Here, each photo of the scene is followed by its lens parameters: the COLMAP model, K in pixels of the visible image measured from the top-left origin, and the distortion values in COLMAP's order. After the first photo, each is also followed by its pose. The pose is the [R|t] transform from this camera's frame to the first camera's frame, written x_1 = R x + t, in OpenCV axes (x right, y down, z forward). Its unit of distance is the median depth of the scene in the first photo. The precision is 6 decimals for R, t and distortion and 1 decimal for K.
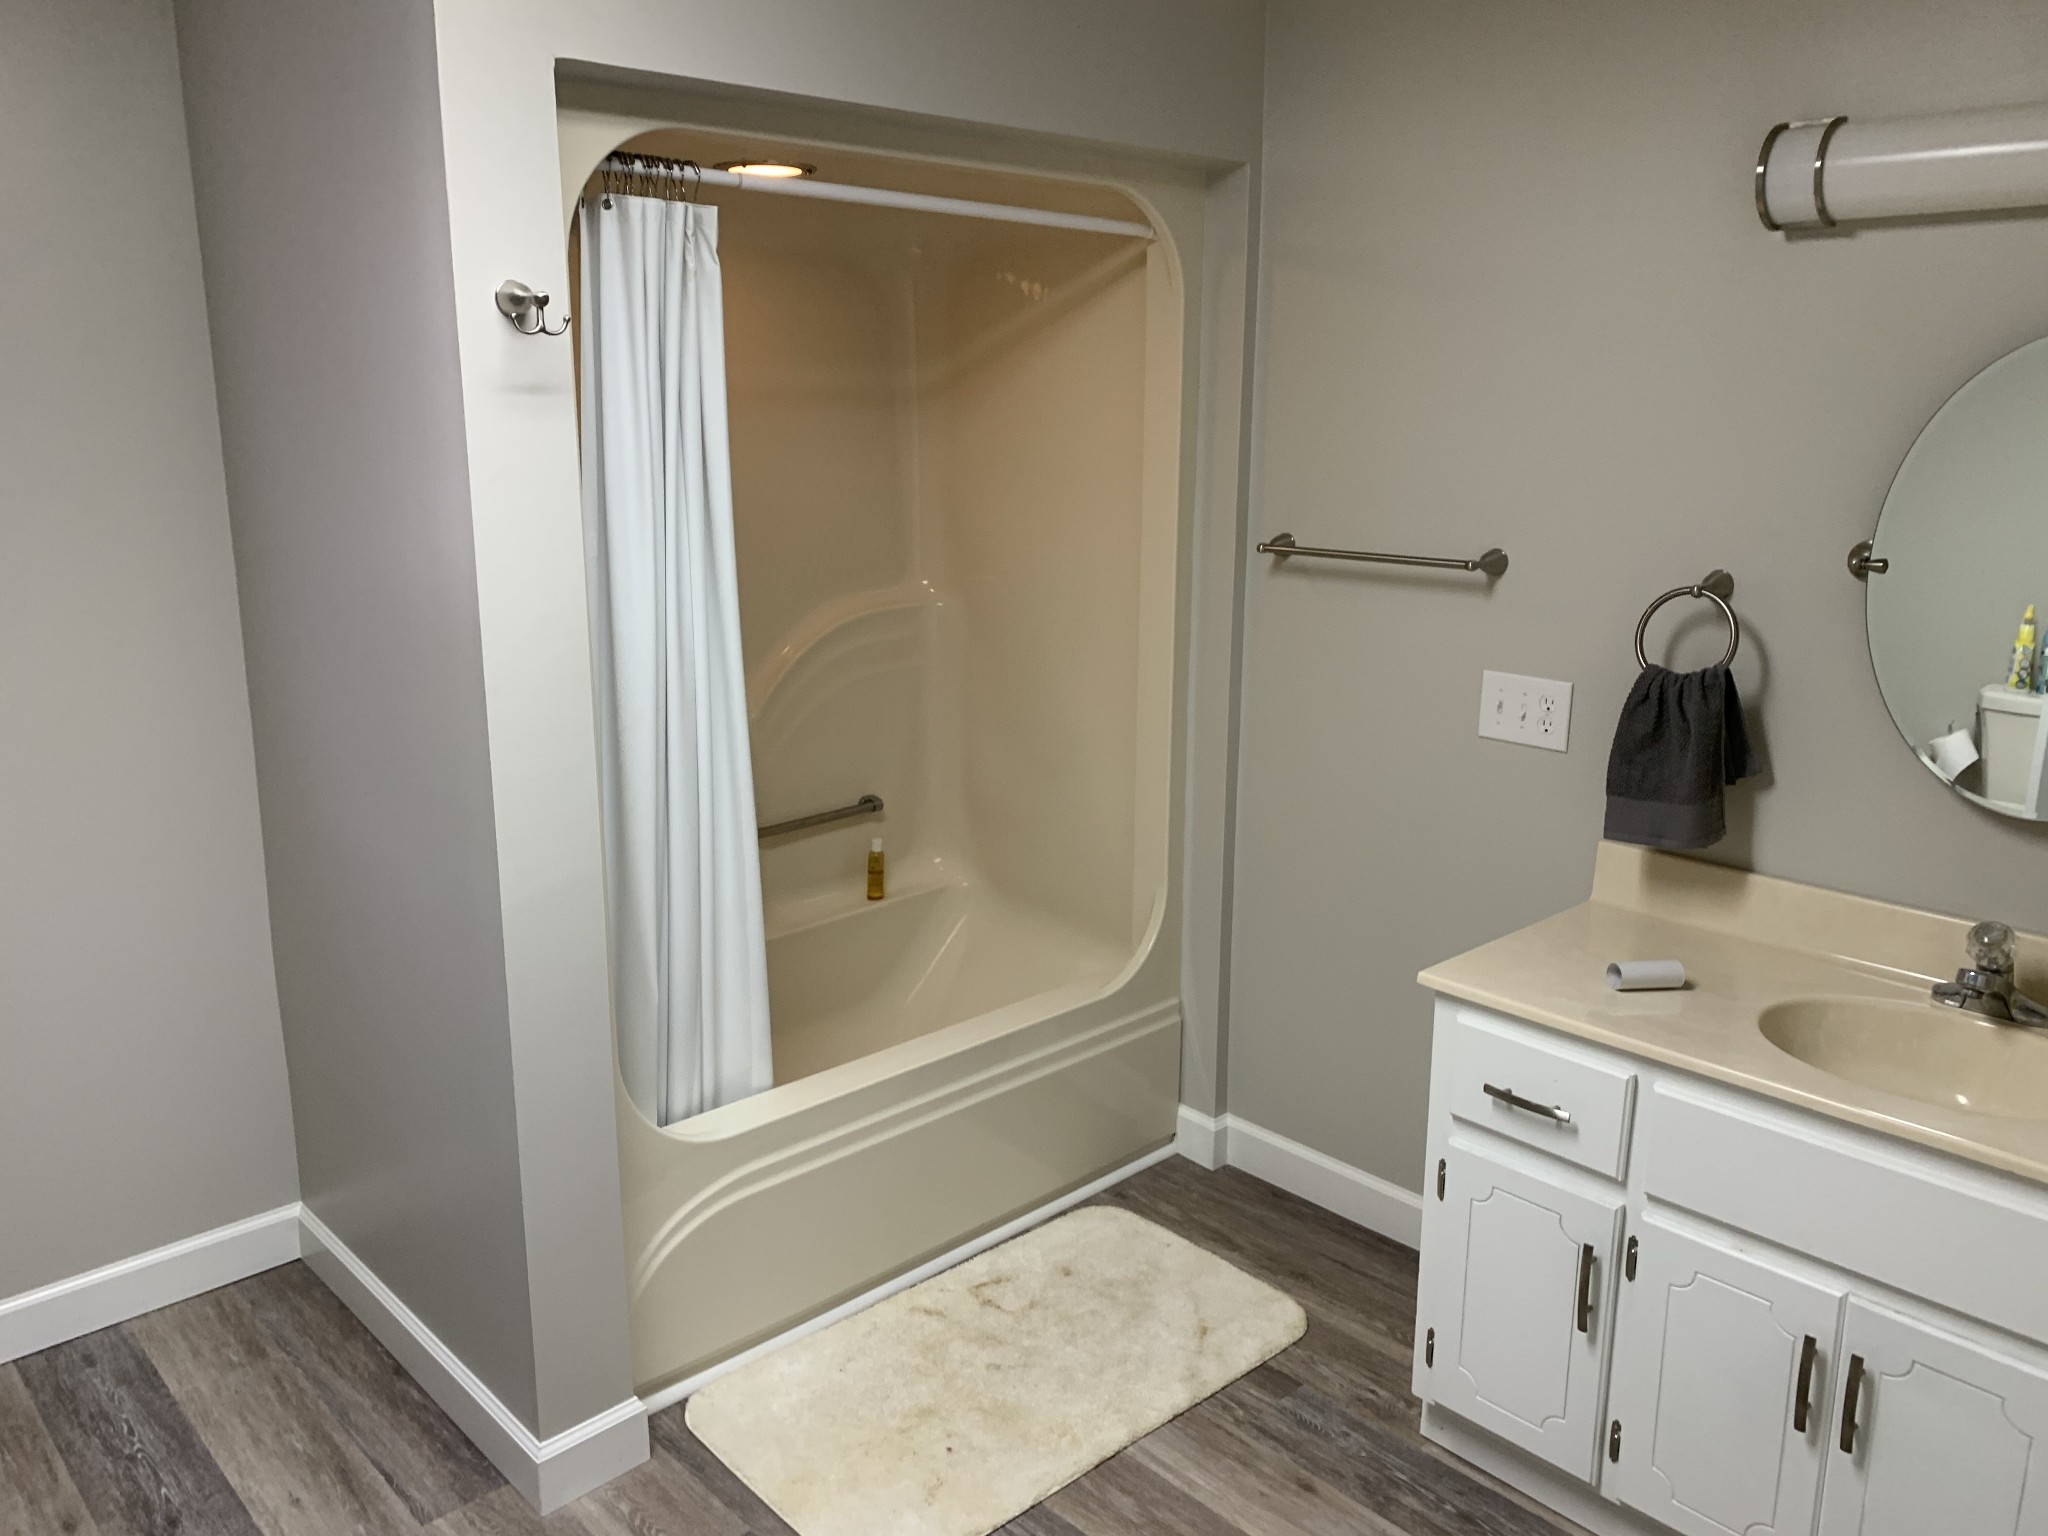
lens RADIAL K [[1571.7, 0, 1024.0], [0, 1571.7, 768.0], [0, 0, 1]] dist [0.011210, -0.004506]
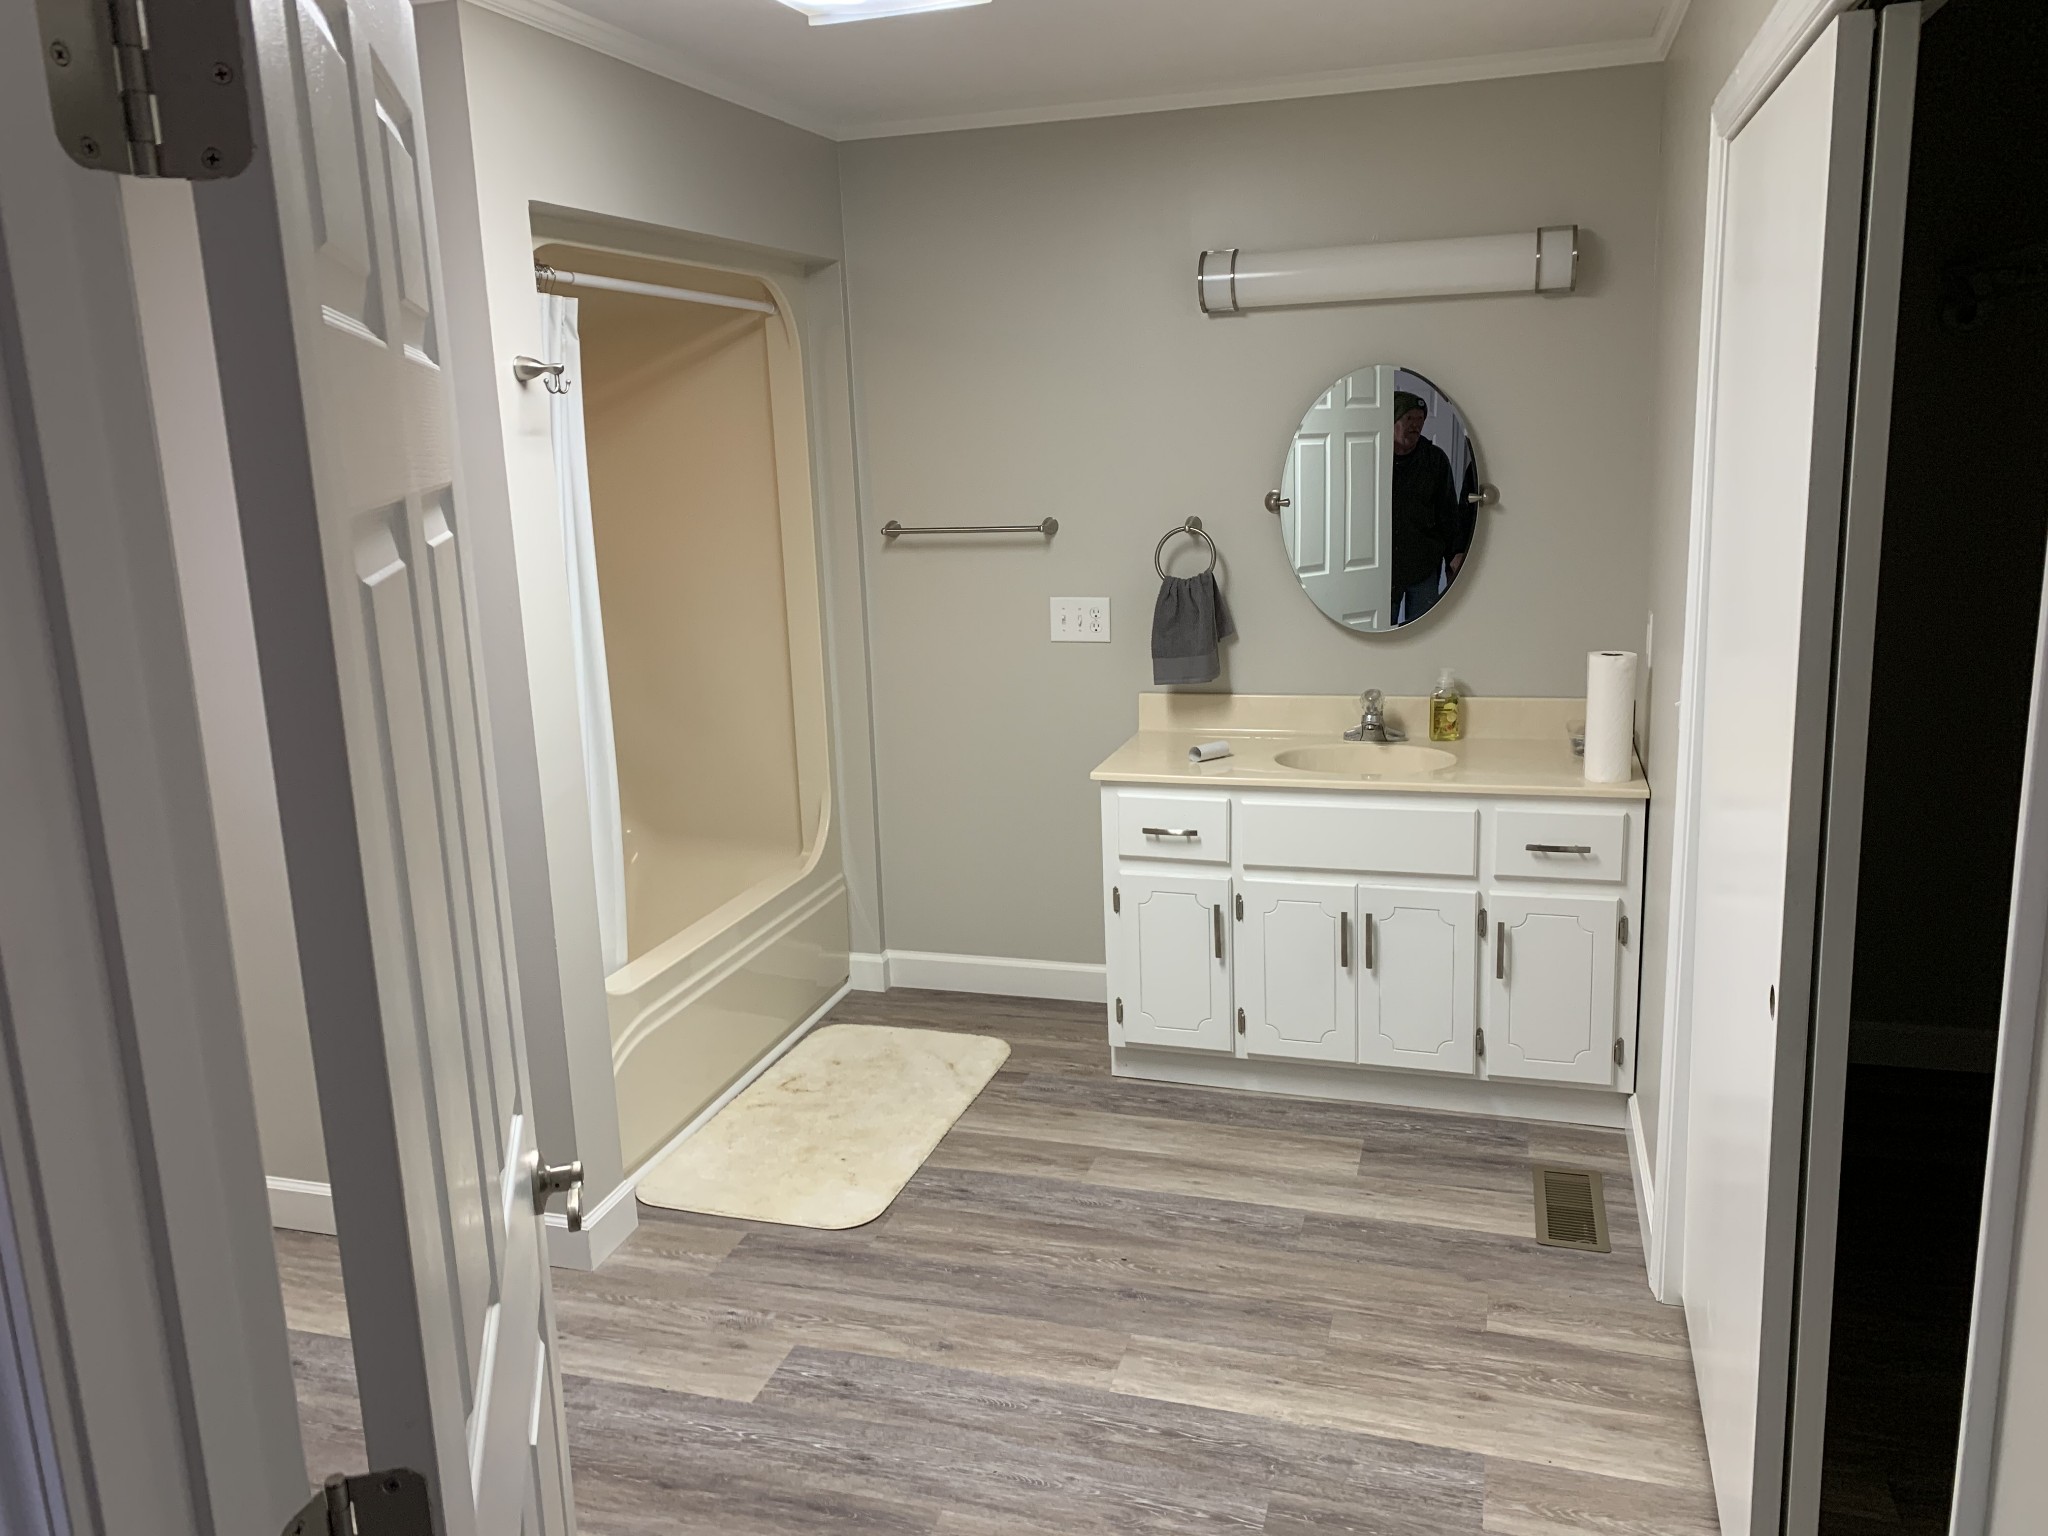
lens RADIAL K [[1549.7, 0, 1024.0], [0, 1549.7, 768.0], [0, 0, 1]] dist [0.165105, -0.309204]
pose [[0.871216, -0.143309, 0.469516, -0.526180], [0.153549, 0.988001, 0.016645, 0.082870], [-0.466268, 0.057592, 0.882767, -0.358759]]
